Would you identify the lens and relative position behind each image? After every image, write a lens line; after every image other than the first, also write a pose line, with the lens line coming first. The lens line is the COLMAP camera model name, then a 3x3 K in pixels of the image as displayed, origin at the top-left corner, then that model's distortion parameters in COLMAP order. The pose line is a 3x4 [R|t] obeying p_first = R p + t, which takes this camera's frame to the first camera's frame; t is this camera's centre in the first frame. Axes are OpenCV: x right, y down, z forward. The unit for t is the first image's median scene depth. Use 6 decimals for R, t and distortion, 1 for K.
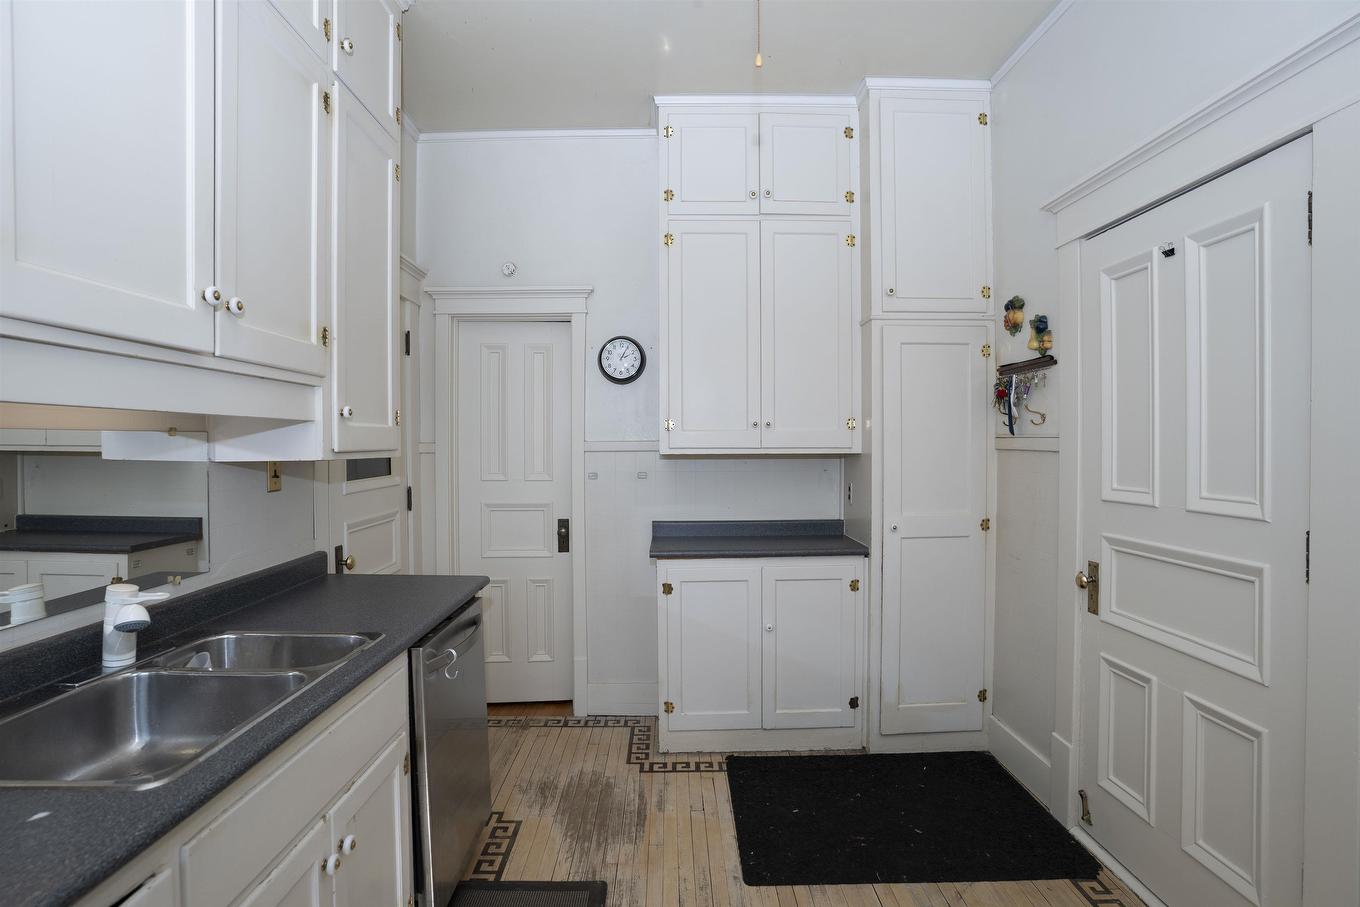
lens RADIAL K [[681.4, 0, 680.0], [0, 681.4, 453.5], [0, 0, 1]] dist [-0.084621, 0.041885]
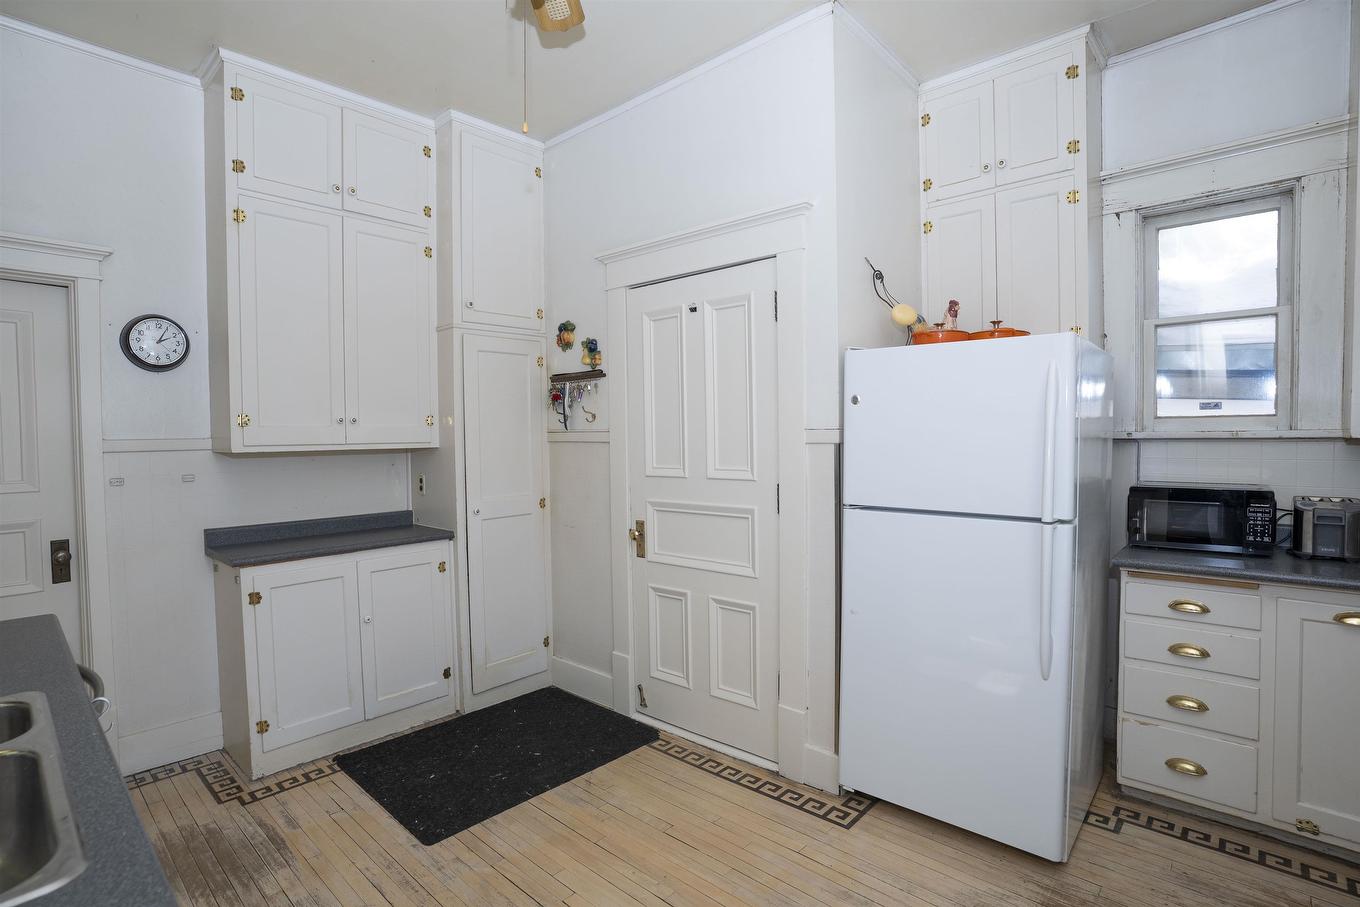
lens RADIAL K [[667.6, 0, 673.2], [0, 667.6, 452.9], [0, 0, 1]] dist [-0.082751, 0.040991]
pose [[0.689113, -0.025813, 0.724194, -0.269774], [0.021786, 0.999652, 0.014901, 0.001253], [-0.724326, 0.005509, 0.689436, -0.017279]]
